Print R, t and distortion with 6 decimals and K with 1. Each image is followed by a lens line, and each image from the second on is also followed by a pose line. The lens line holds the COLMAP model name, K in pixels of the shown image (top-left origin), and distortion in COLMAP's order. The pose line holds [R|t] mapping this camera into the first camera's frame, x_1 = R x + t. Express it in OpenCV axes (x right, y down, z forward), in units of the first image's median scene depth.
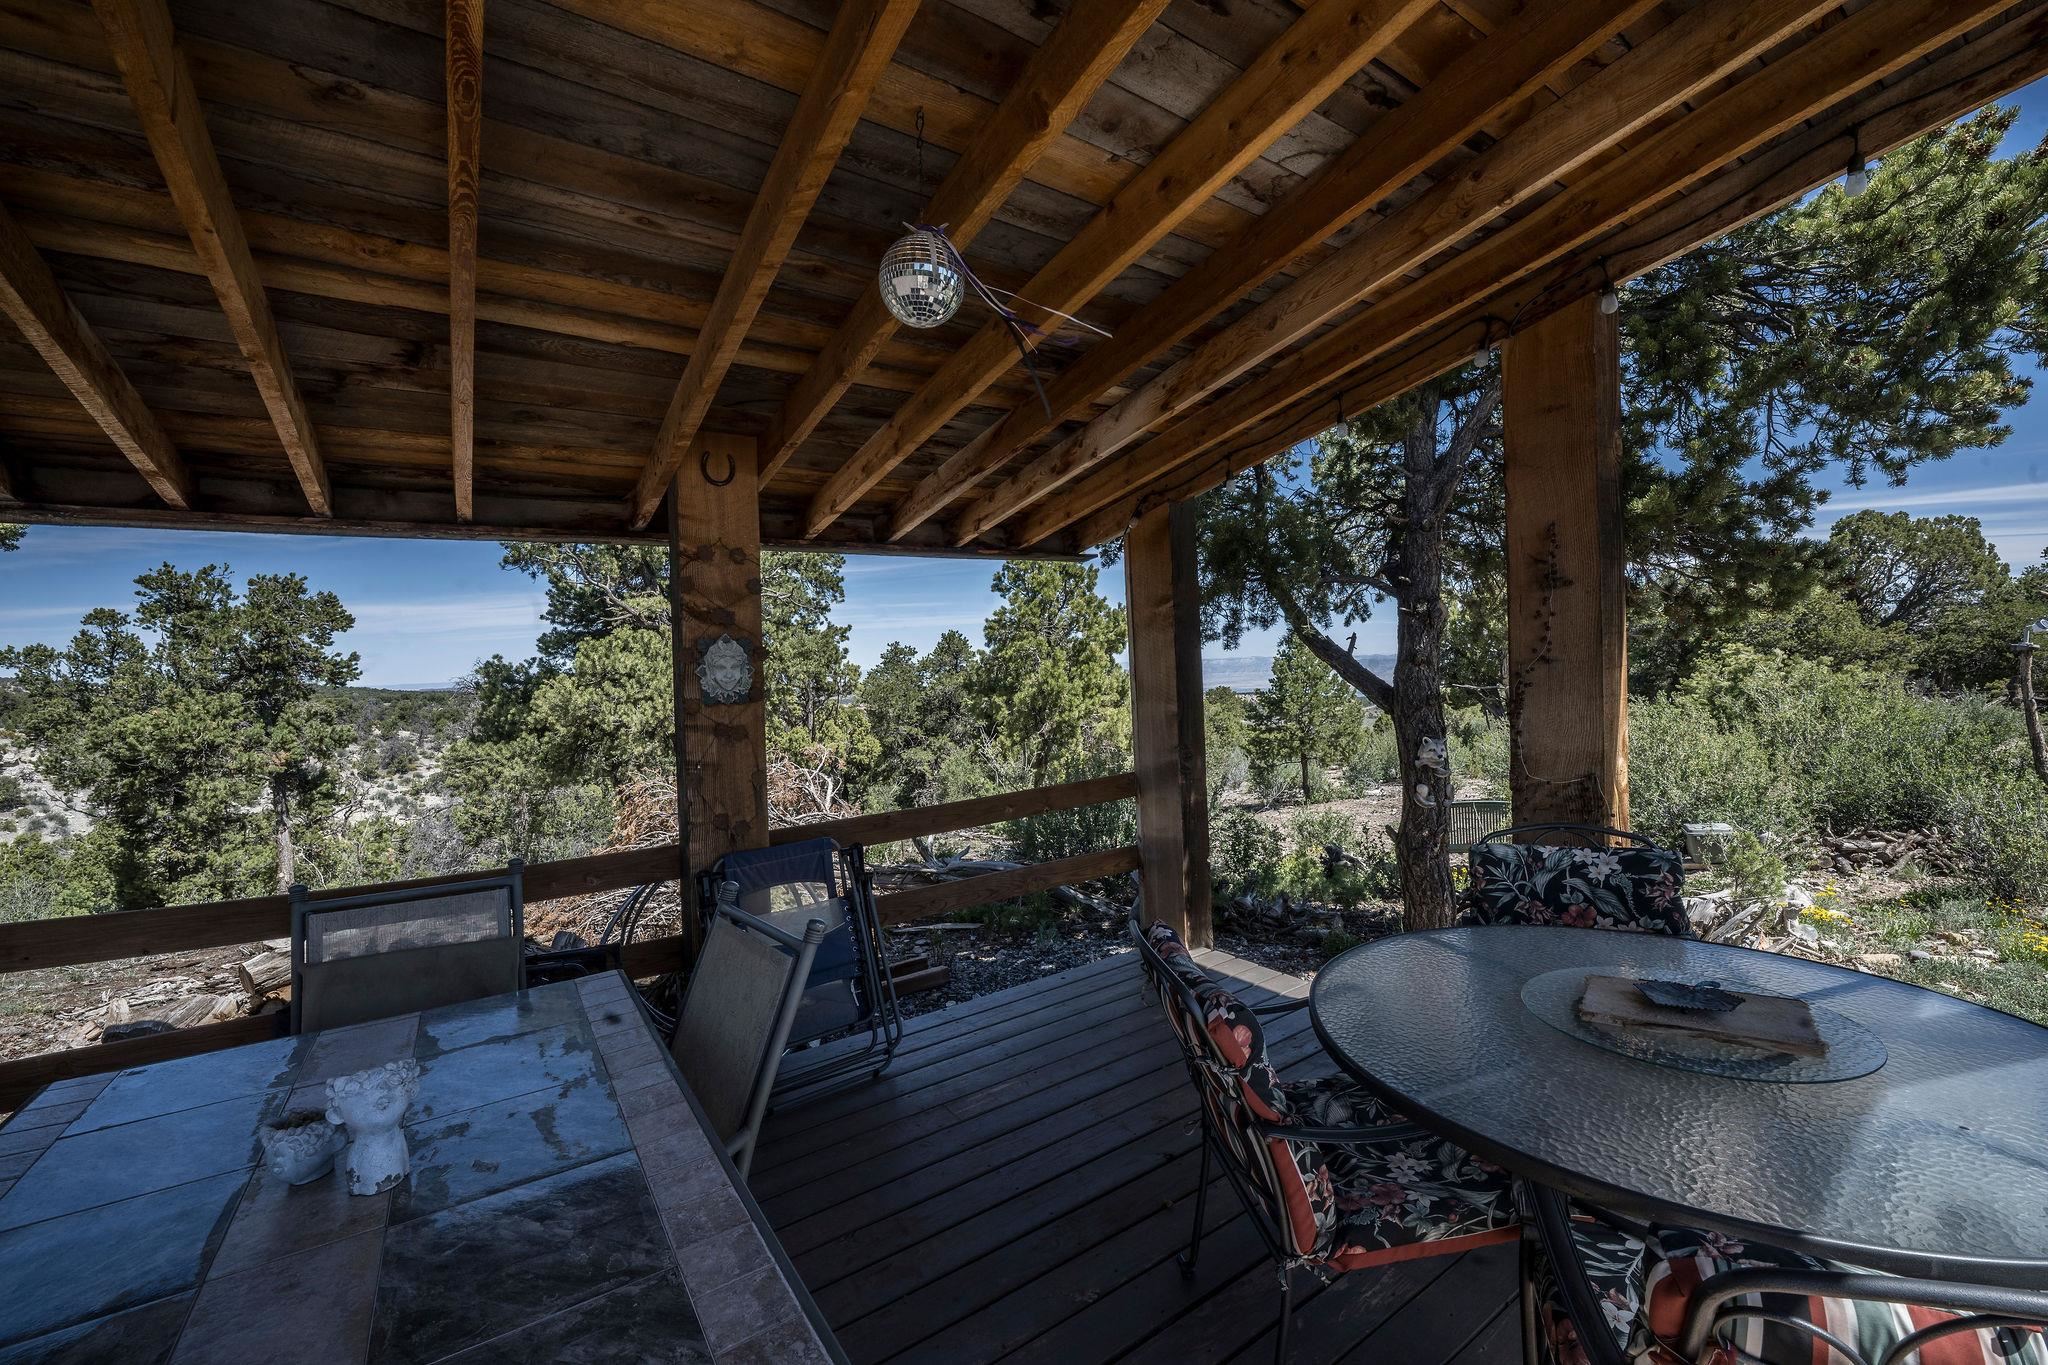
lens RADIAL K [[814.1, 0, 1024.0], [0, 814.1, 682.5], [0, 0, 1]] dist [-0.024011, 0.000565]
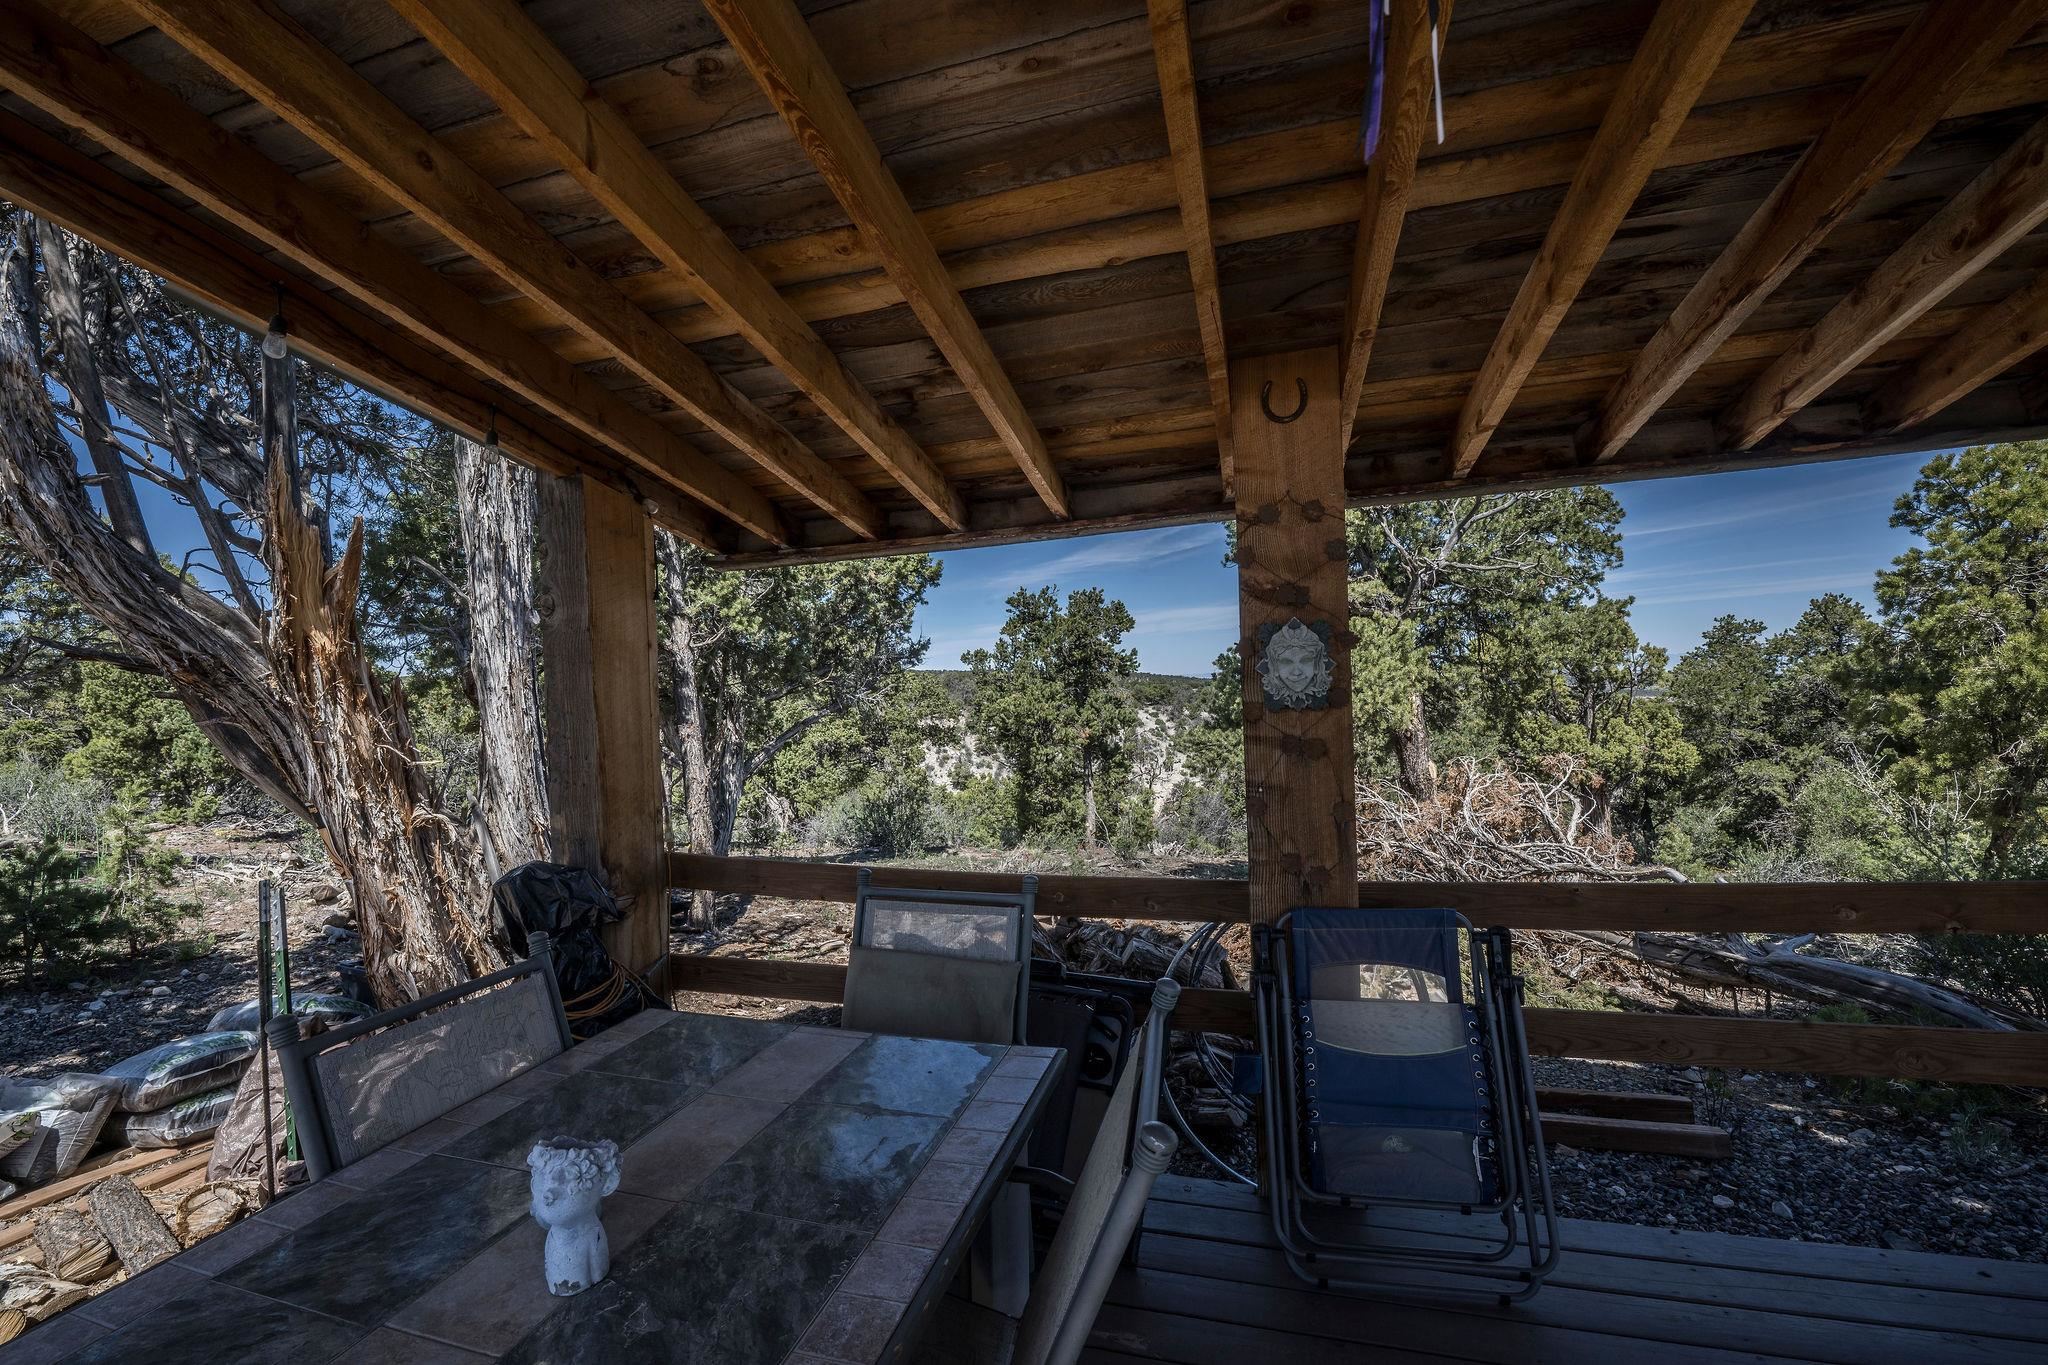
lens RADIAL K [[814.1, 0, 1024.0], [0, 814.1, 682.5], [0, 0, 1]] dist [-0.024011, 0.000565]
pose [[0.626851, 0.006509, -0.779112, 0.019885], [0.005332, 0.999906, 0.012643, -0.003113], [0.779121, -0.012080, 0.626757, 0.103794]]
